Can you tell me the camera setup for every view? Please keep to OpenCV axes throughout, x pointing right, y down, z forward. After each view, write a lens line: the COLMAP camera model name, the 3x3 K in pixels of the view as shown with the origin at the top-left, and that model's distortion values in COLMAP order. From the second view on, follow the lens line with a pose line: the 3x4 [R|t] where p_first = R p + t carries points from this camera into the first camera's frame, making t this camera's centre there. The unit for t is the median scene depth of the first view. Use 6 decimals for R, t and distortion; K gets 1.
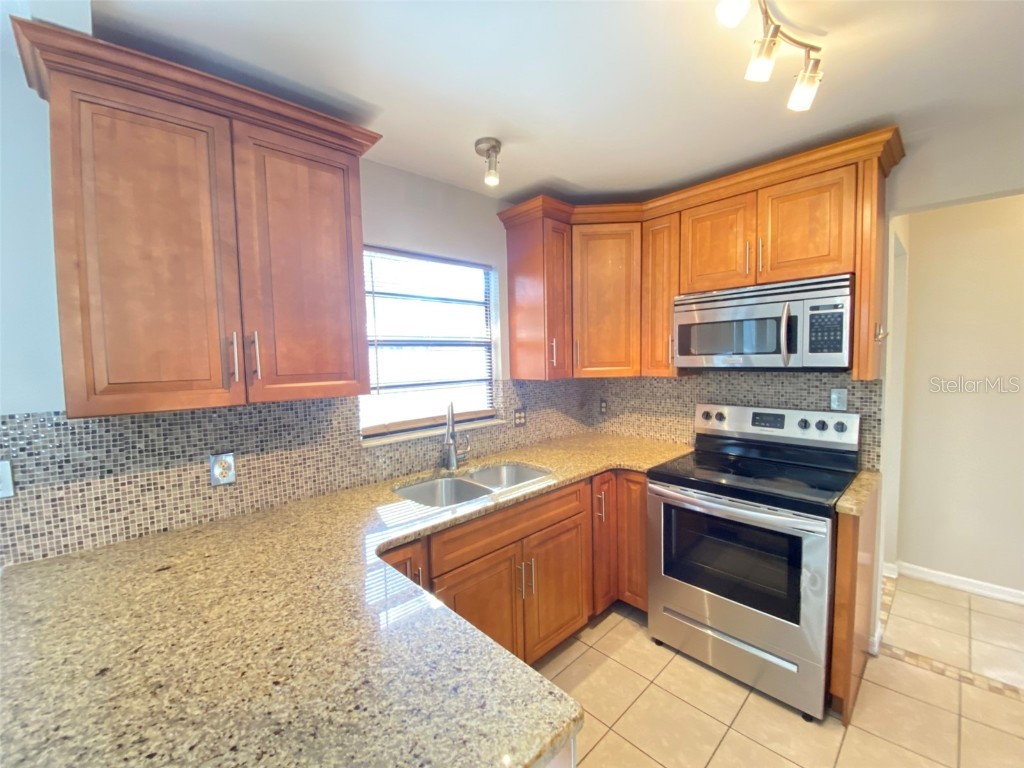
lens RADIAL K [[422.2, 0, 516.5], [0, 422.2, 381.7], [0, 0, 1]] dist [-0.001773, -0.008515]
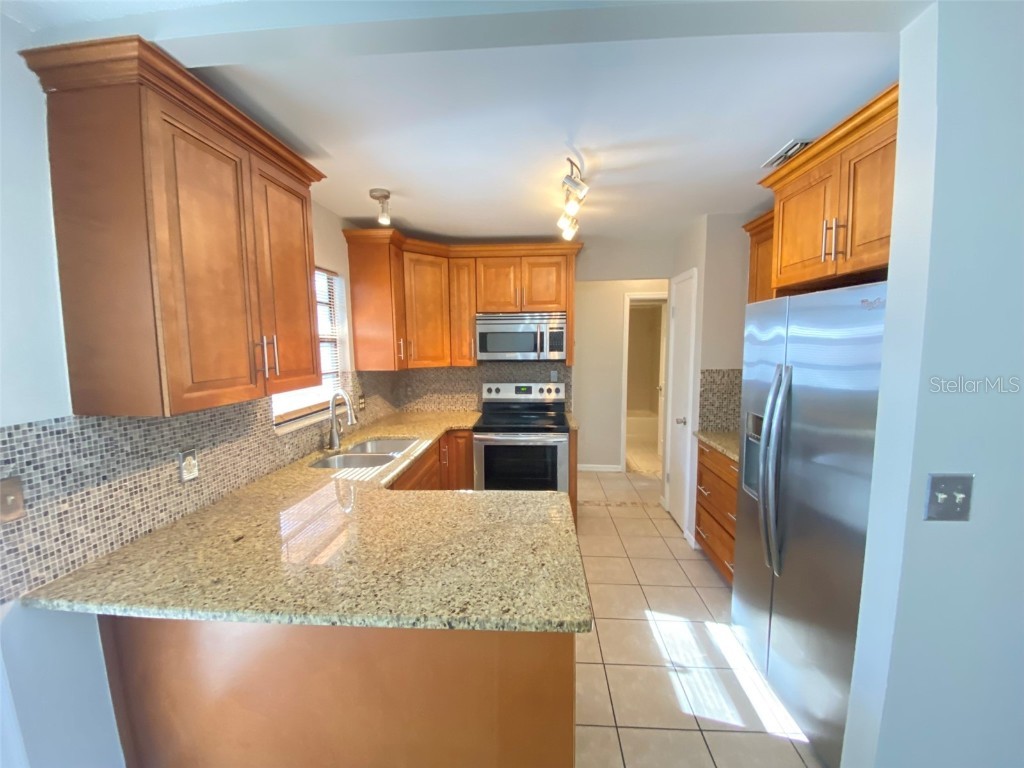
lens RADIAL K [[422.2, 0, 533.2], [0, 422.2, 382.9], [0, 0, 1]] dist [-0.001773, -0.008515]
pose [[0.698389, -0.049696, 0.713991, -0.734659], [0.029727, 0.998740, 0.040439, -0.007988], [-0.715101, -0.007017, 0.698986, -0.275480]]
